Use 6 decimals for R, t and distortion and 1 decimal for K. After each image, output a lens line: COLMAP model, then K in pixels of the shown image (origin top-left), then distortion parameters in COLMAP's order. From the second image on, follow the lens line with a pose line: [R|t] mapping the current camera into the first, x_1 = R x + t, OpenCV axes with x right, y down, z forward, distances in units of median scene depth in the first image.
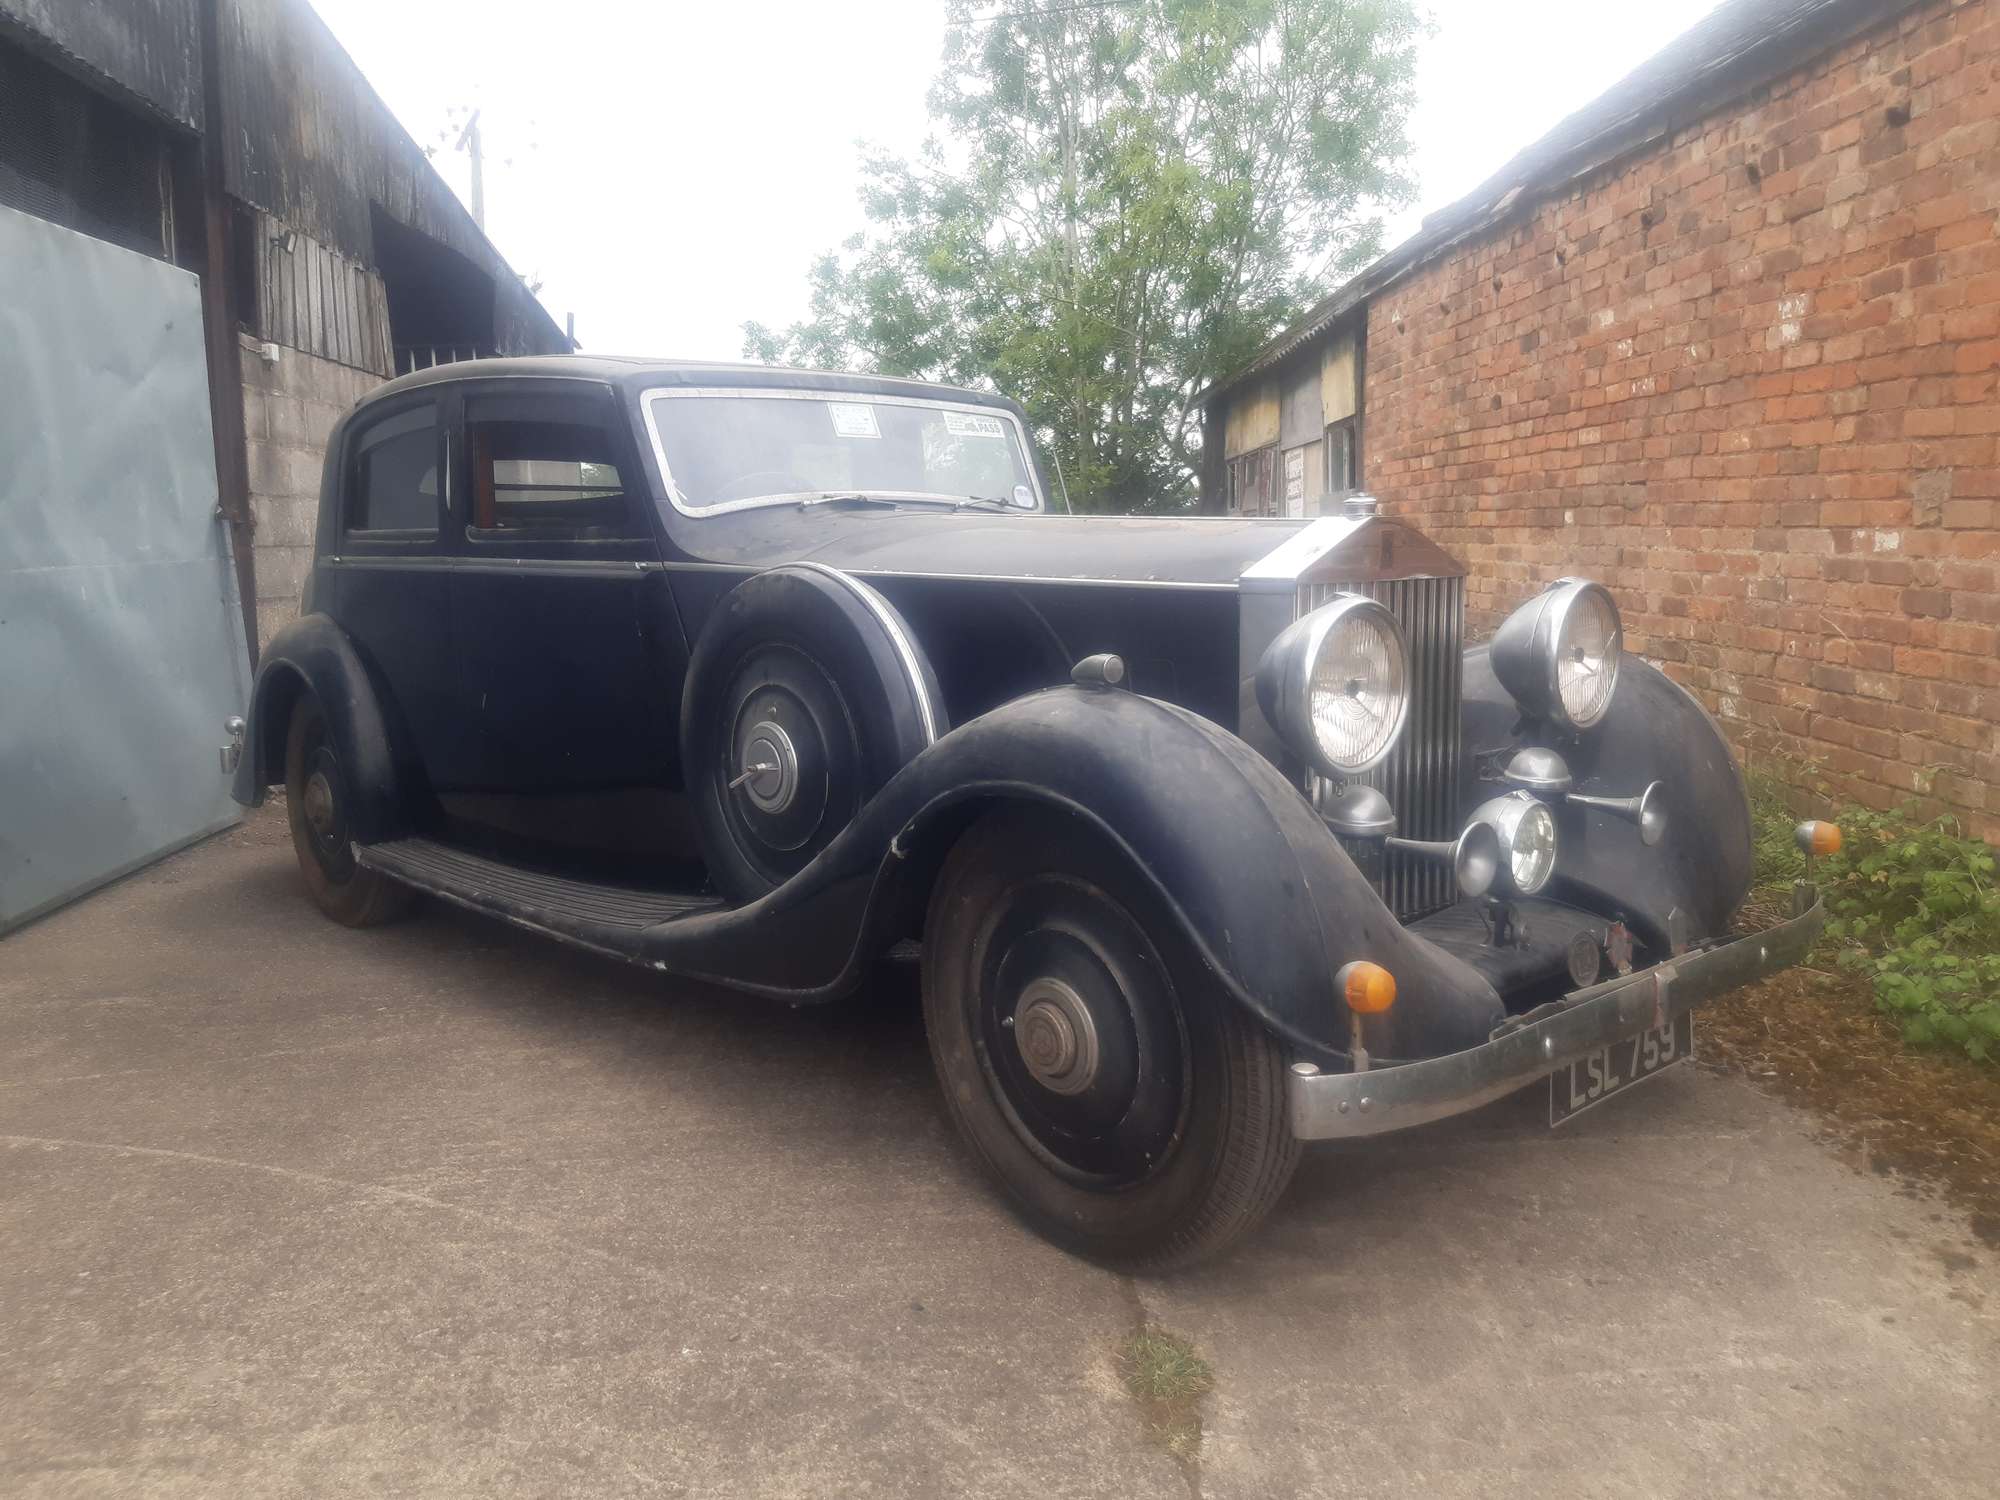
lens RADIAL K [[1738.9, 0, 968.0], [0, 1738.9, 703.2], [0, 0, 1]] dist [0.119888, -0.205939]
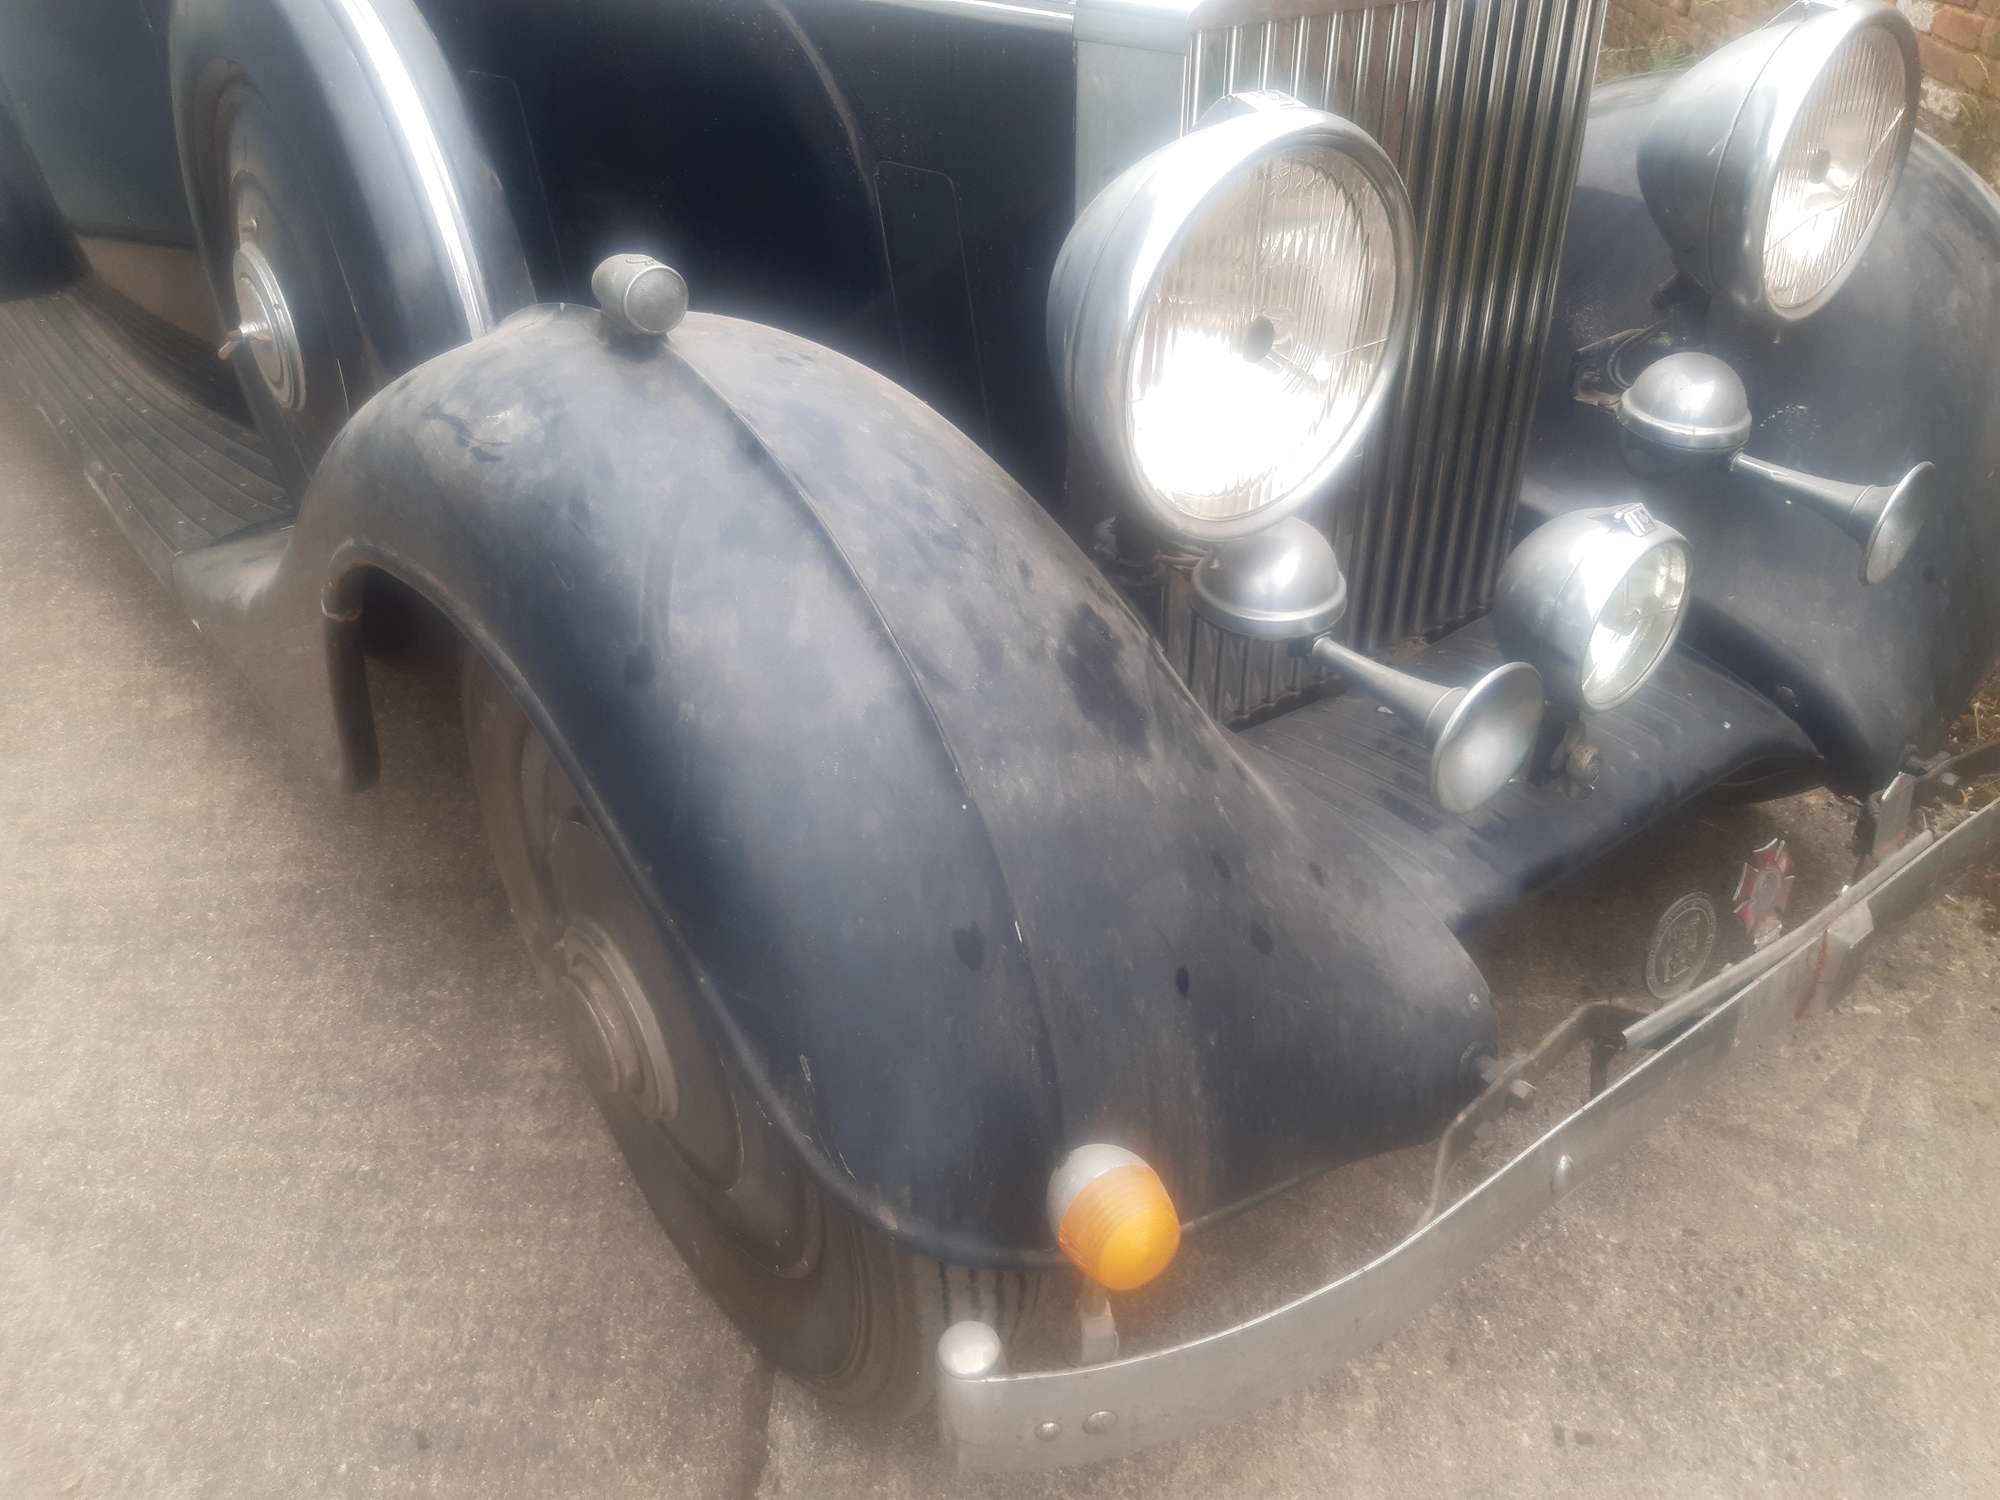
lens RADIAL K [[1658.3, 0, 990.8], [0, 1658.3, 747.9], [0, 0, 1]] dist [0.090638, -0.190926]
pose [[0.996634, 0.042974, -0.069806, 0.111271], [-0.007434, 0.895443, 0.445113, -0.059255], [0.081636, -0.443096, 0.892749, 0.340210]]
